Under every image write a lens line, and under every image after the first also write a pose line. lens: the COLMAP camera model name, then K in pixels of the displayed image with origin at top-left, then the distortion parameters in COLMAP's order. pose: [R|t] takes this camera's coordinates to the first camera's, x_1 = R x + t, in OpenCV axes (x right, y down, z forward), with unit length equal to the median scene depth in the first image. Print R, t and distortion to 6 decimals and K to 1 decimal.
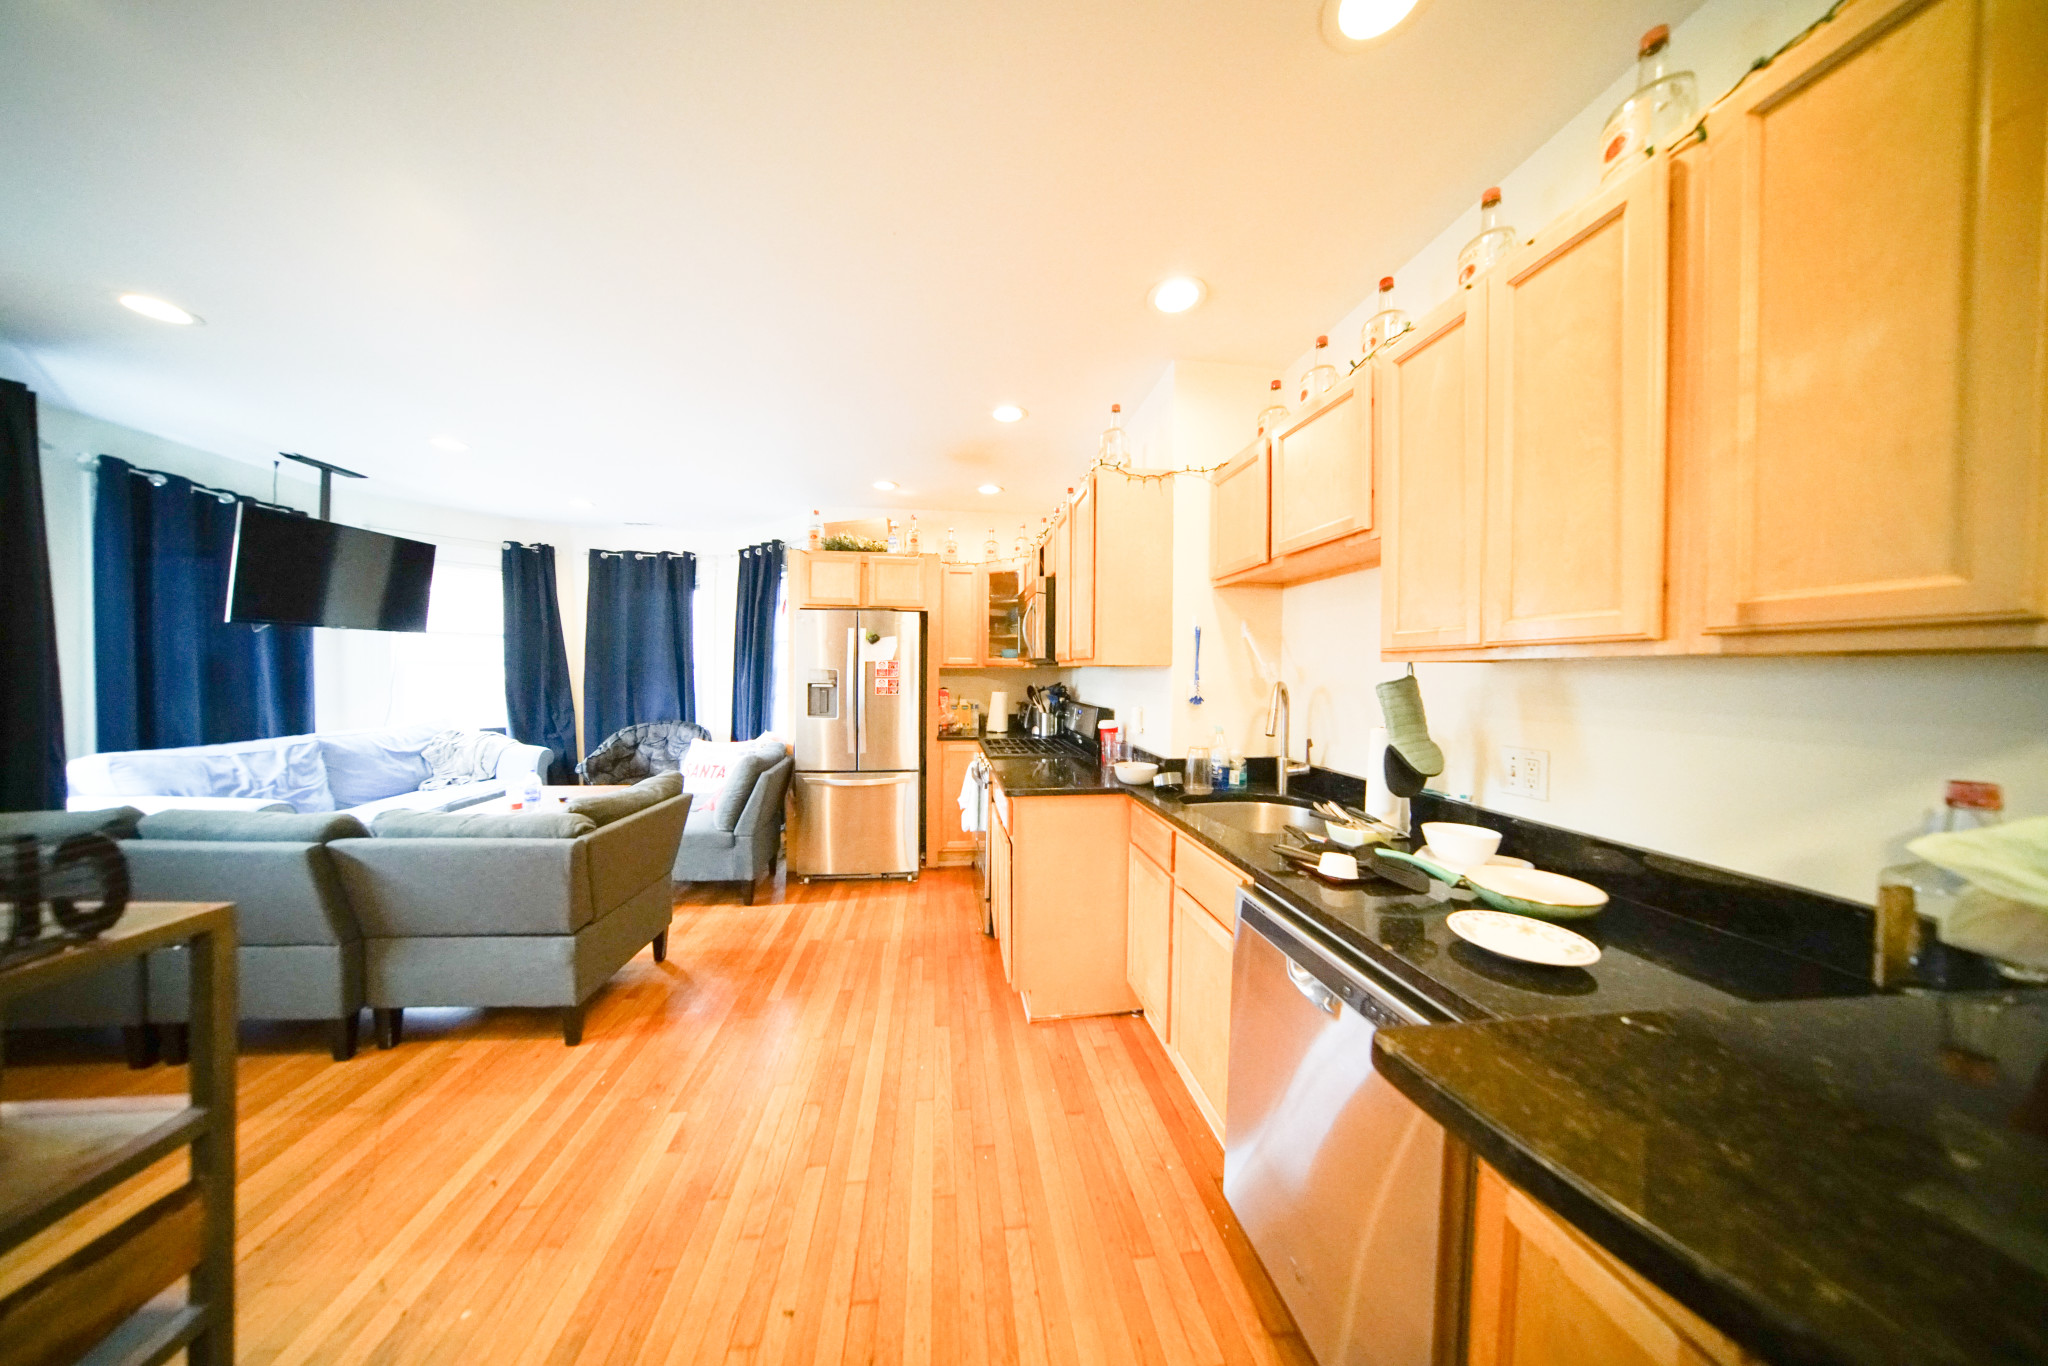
lens RADIAL K [[591.0, 0, 1024.0], [0, 591.0, 683.0], [0, 0, 1]] dist [-0.024909, 0.004058]
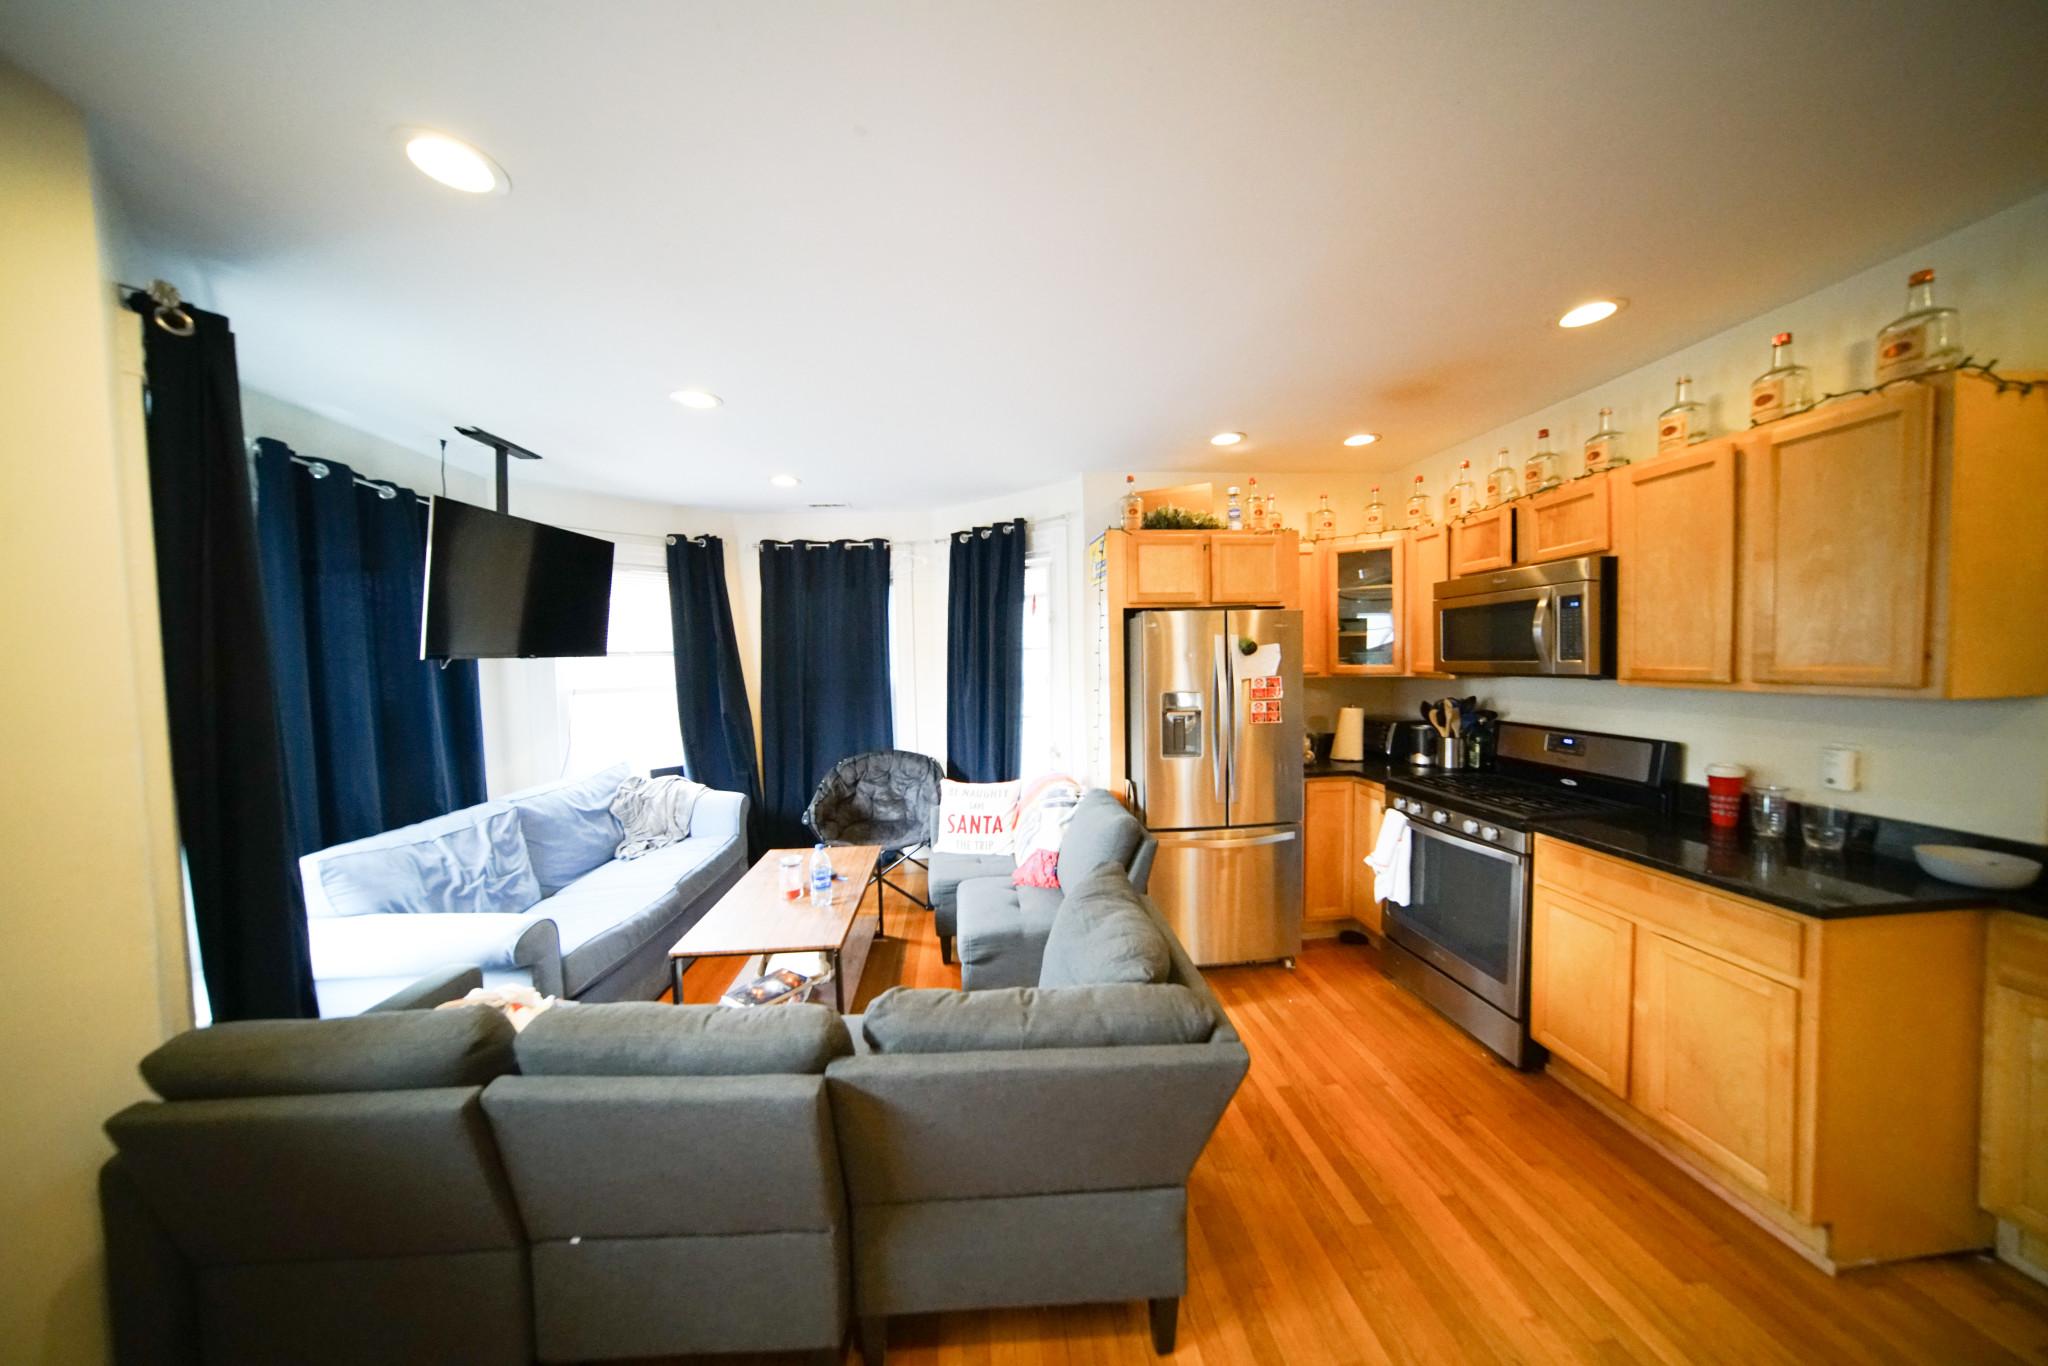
lens RADIAL K [[635.9, 0, 1019.6], [0, 635.9, 682.5], [0, 0, 1]] dist [-0.029773, 0.005915]
pose [[0.998383, -0.032320, -0.046765, -0.497583], [0.033448, 0.999163, 0.023552, -0.059345], [0.045965, -0.025078, 0.998628, 0.200171]]
